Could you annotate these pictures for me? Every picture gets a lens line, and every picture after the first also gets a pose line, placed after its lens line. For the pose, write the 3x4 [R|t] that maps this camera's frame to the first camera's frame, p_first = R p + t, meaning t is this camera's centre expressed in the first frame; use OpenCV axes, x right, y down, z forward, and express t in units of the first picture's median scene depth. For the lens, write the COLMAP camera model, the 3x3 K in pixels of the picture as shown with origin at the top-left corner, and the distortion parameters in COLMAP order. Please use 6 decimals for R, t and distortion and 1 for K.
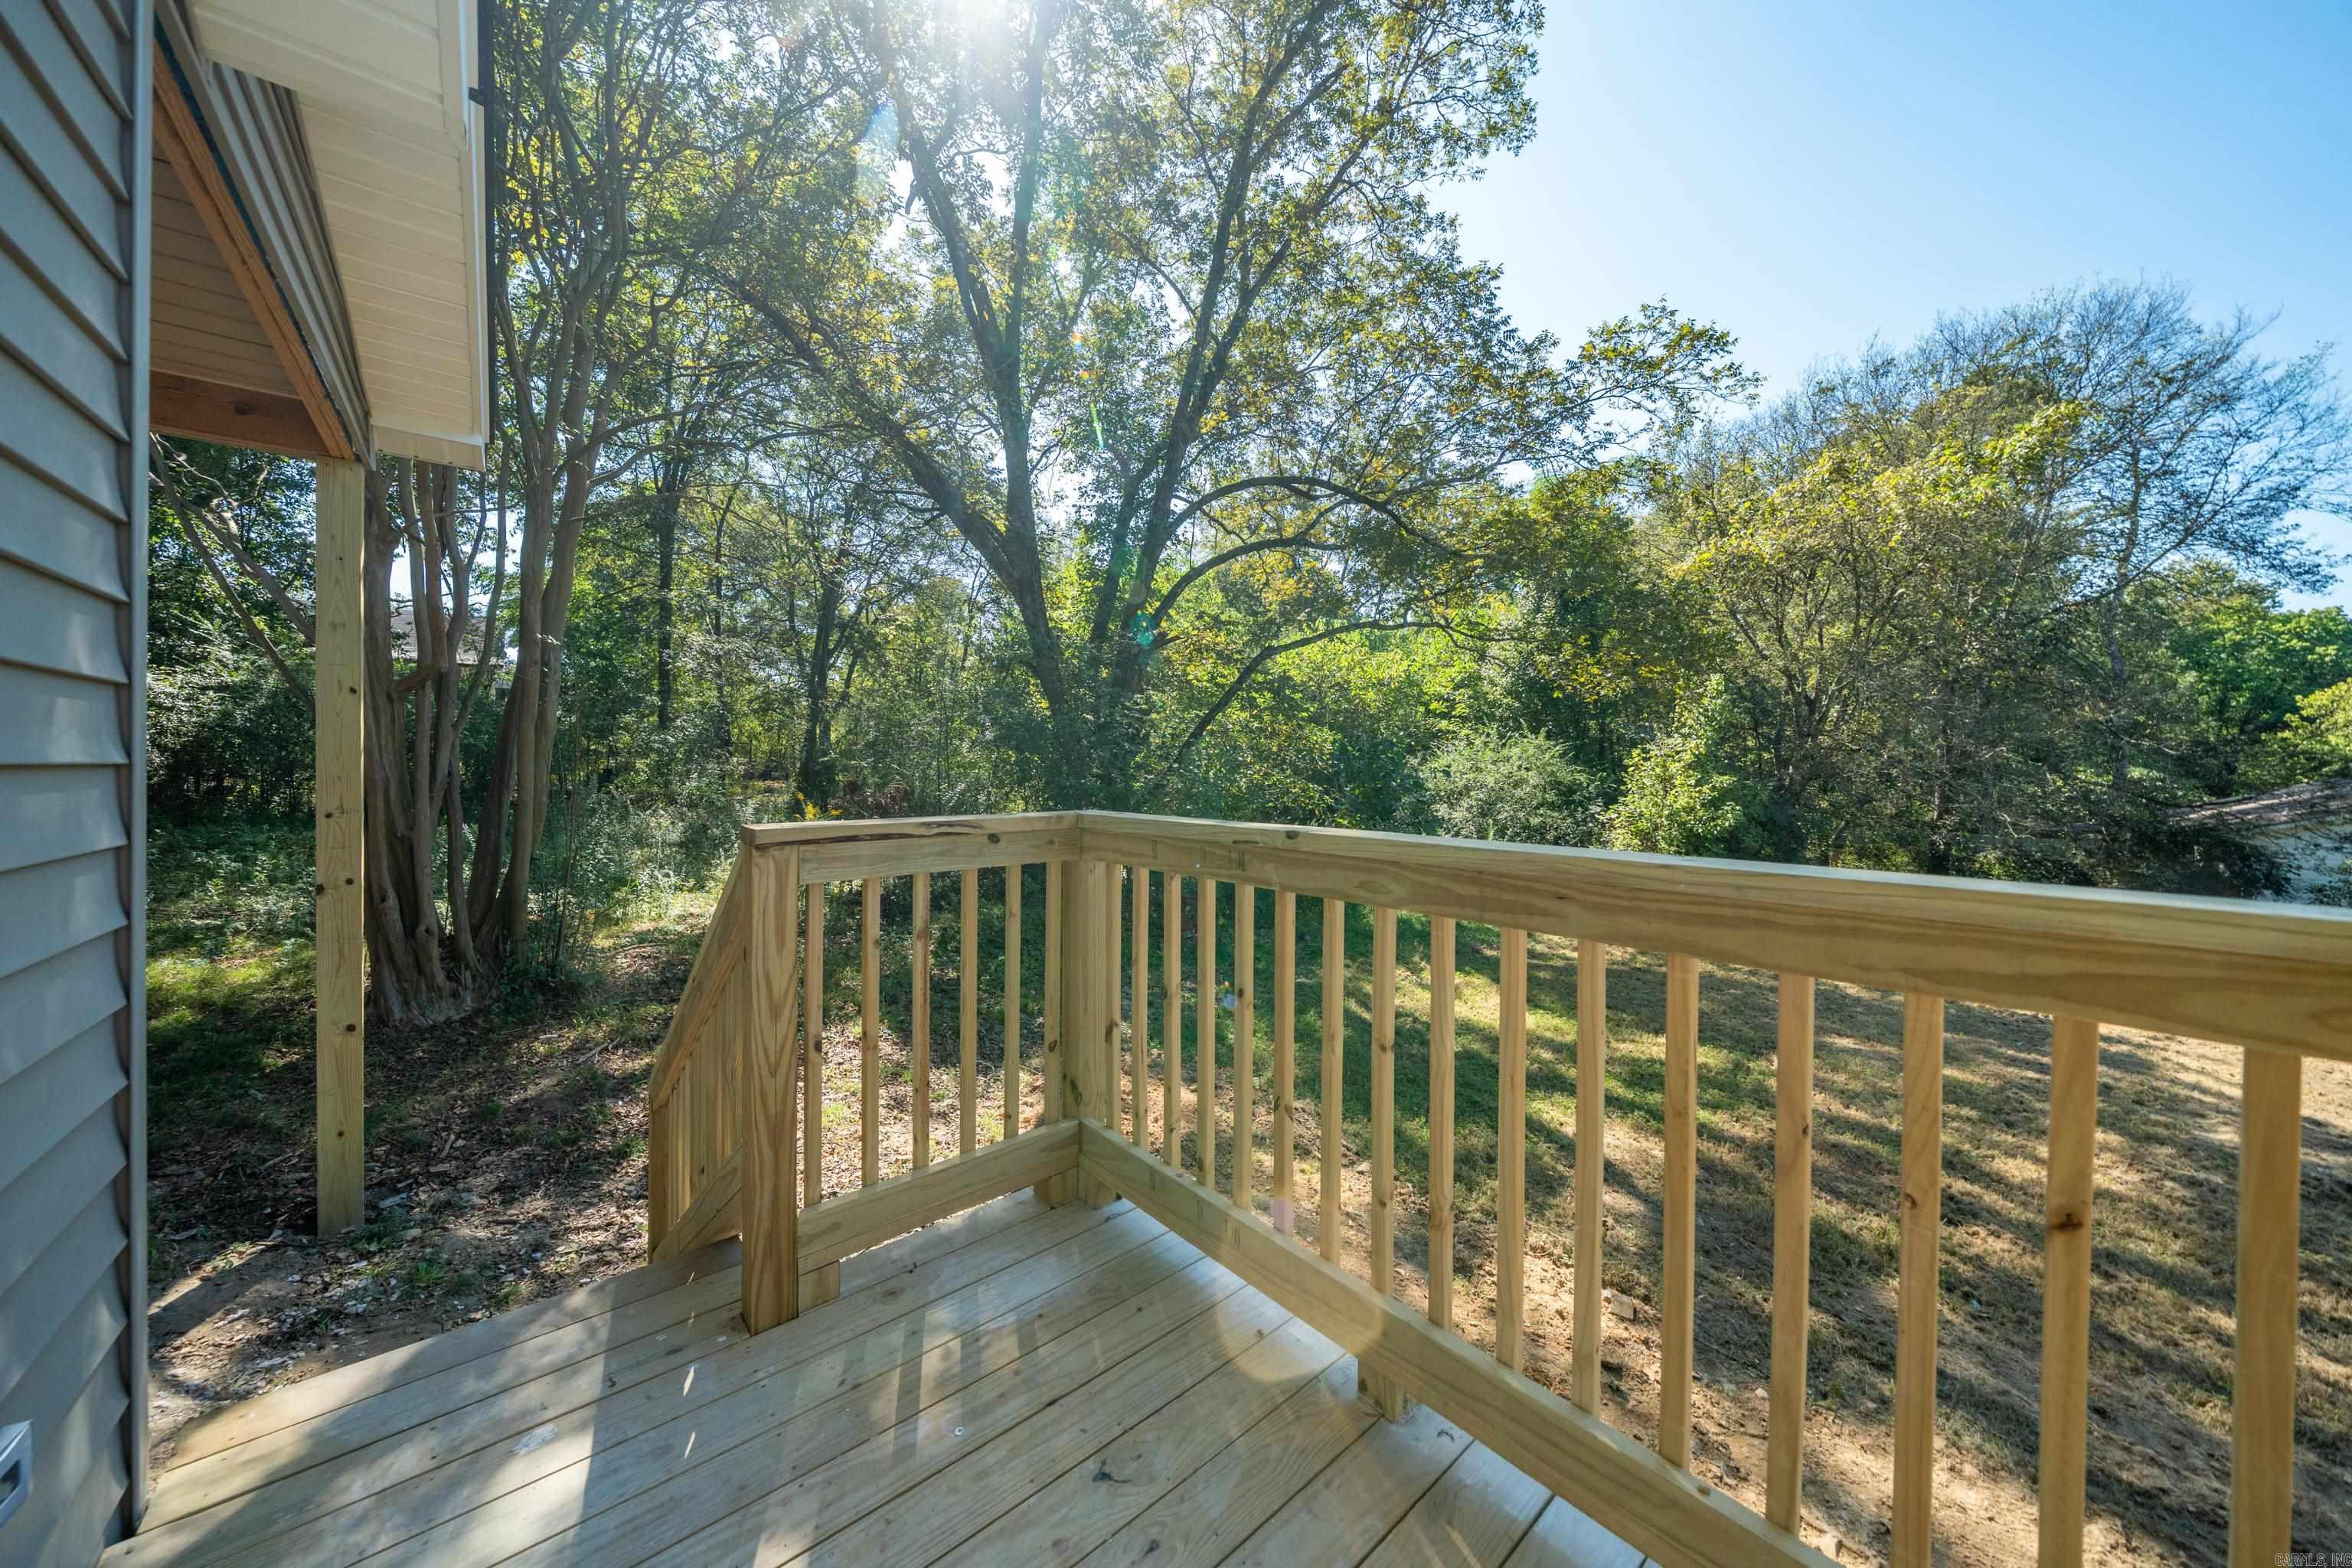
lens RADIAL K [[799.0, 0, 1176.6], [0, 799.0, 770.2], [0, 0, 1]] dist [-0.002125, -0.000093]
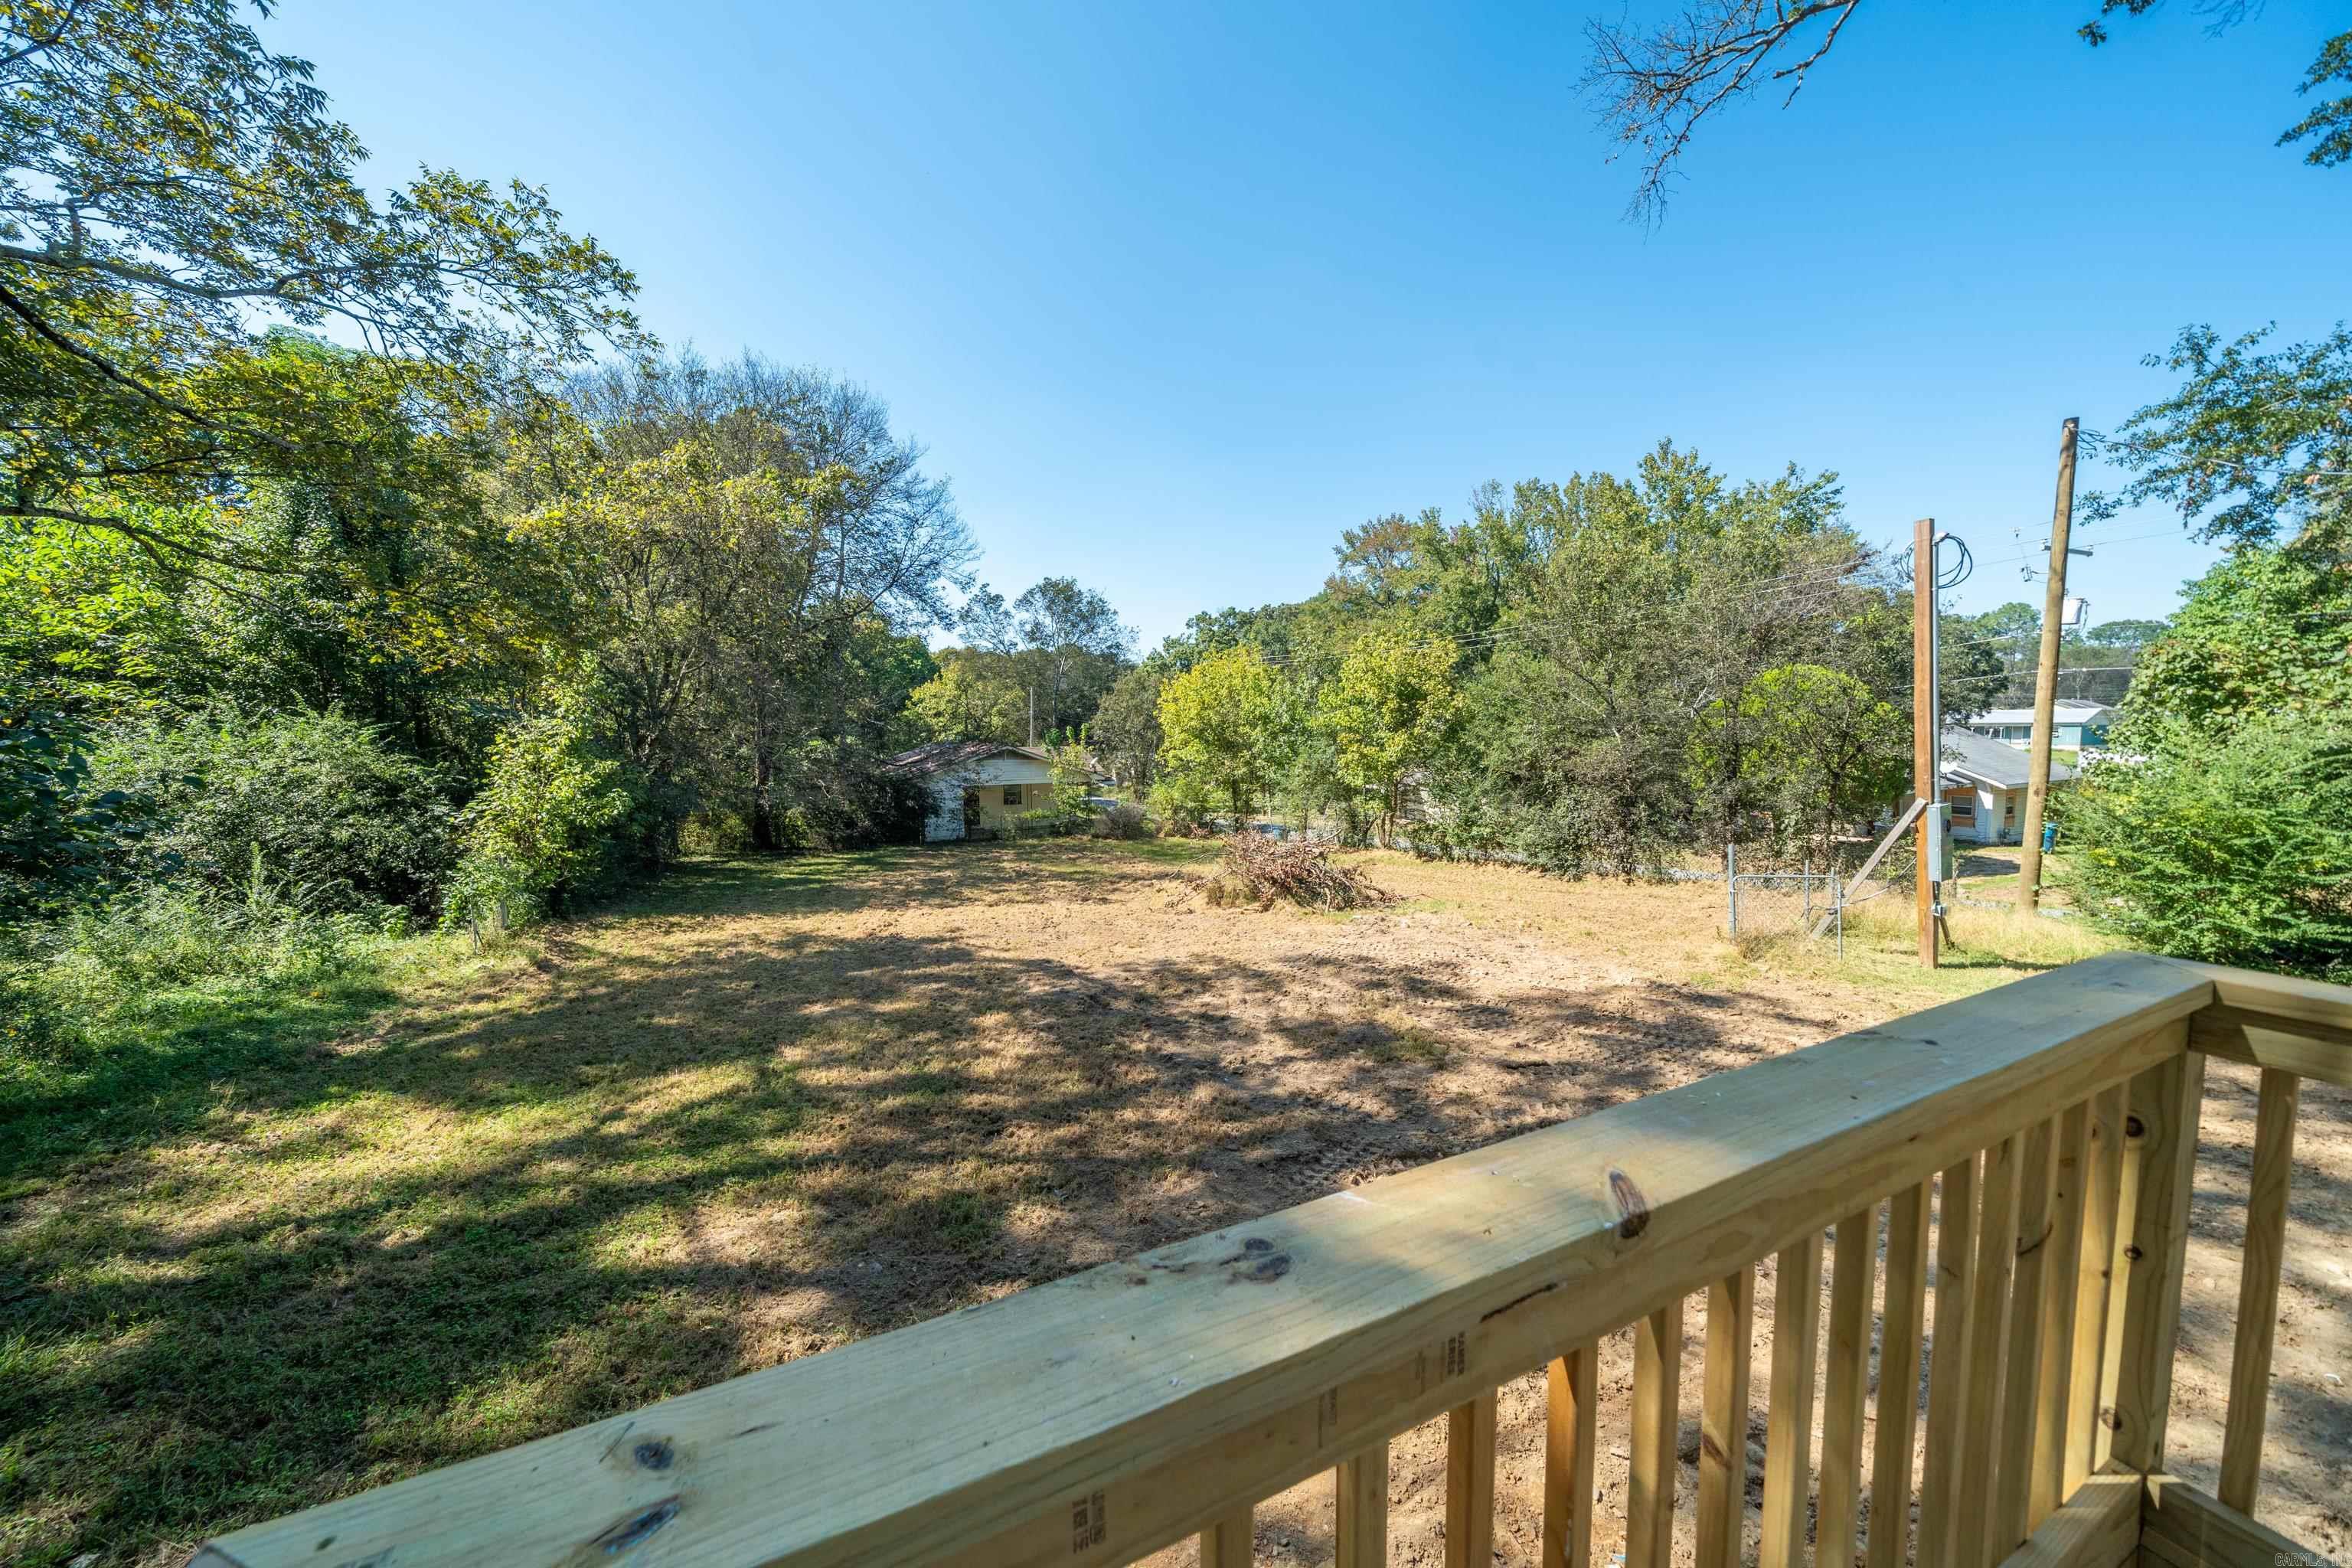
lens RADIAL K [[799.0, 0, 1177.2], [0, 799.0, 781.9], [0, 0, 1]] dist [-0.002125, -0.000093]
pose [[0.272051, -0.073410, 0.959479, -0.028012], [0.024485, 0.997291, 0.069360, -0.016086], [-0.961971, 0.004623, 0.273112, 0.101195]]
